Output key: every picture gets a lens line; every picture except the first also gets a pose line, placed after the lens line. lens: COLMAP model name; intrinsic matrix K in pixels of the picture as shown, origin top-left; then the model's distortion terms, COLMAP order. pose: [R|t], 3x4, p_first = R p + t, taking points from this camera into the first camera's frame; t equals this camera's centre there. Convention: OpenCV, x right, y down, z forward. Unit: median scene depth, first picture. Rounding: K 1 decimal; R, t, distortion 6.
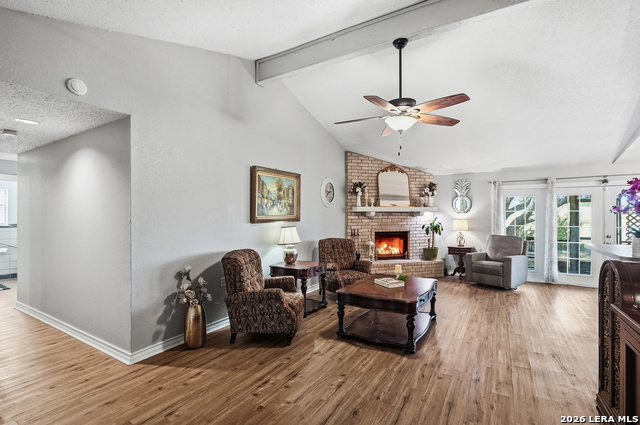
lens RADIAL K [[301.0, 0, 320.5], [0, 301.0, 215.5], [0, 0, 1]] dist [-0.005658, 0.002506]
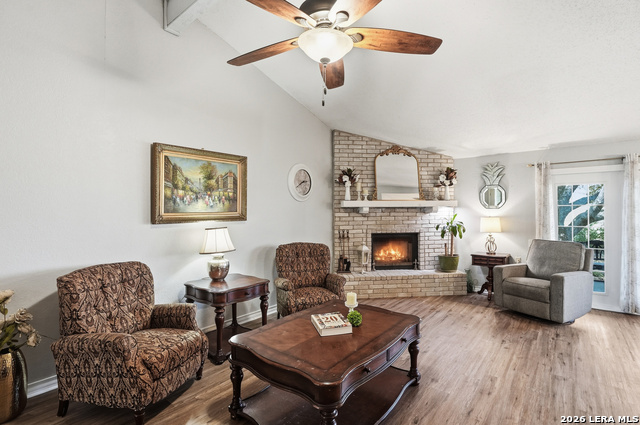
lens RADIAL K [[301.0, 0, 321.5], [0, 301.0, 207.8], [0, 0, 1]] dist [-0.005658, 0.002506]
pose [[0.989706, -0.003772, -0.143062, 0.185693], [0.001983, 0.999918, -0.012647, -0.001750], [0.143098, 0.012233, 0.989633, 0.246105]]
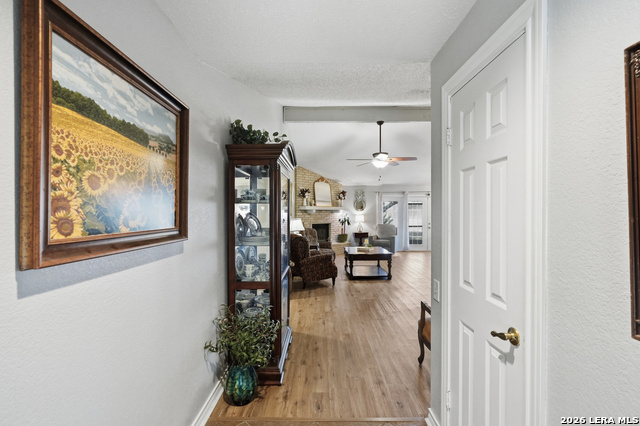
lens RADIAL K [[301.0, 0, 316.9], [0, 301.0, 214.1], [0, 0, 1]] dist [-0.005658, 0.002506]
pose [[0.856063, -0.000710, 0.516872, -0.598194], [0.001697, 0.999998, -0.001436, 0.010818], [-0.516869, 0.002107, 0.856062, -0.247379]]
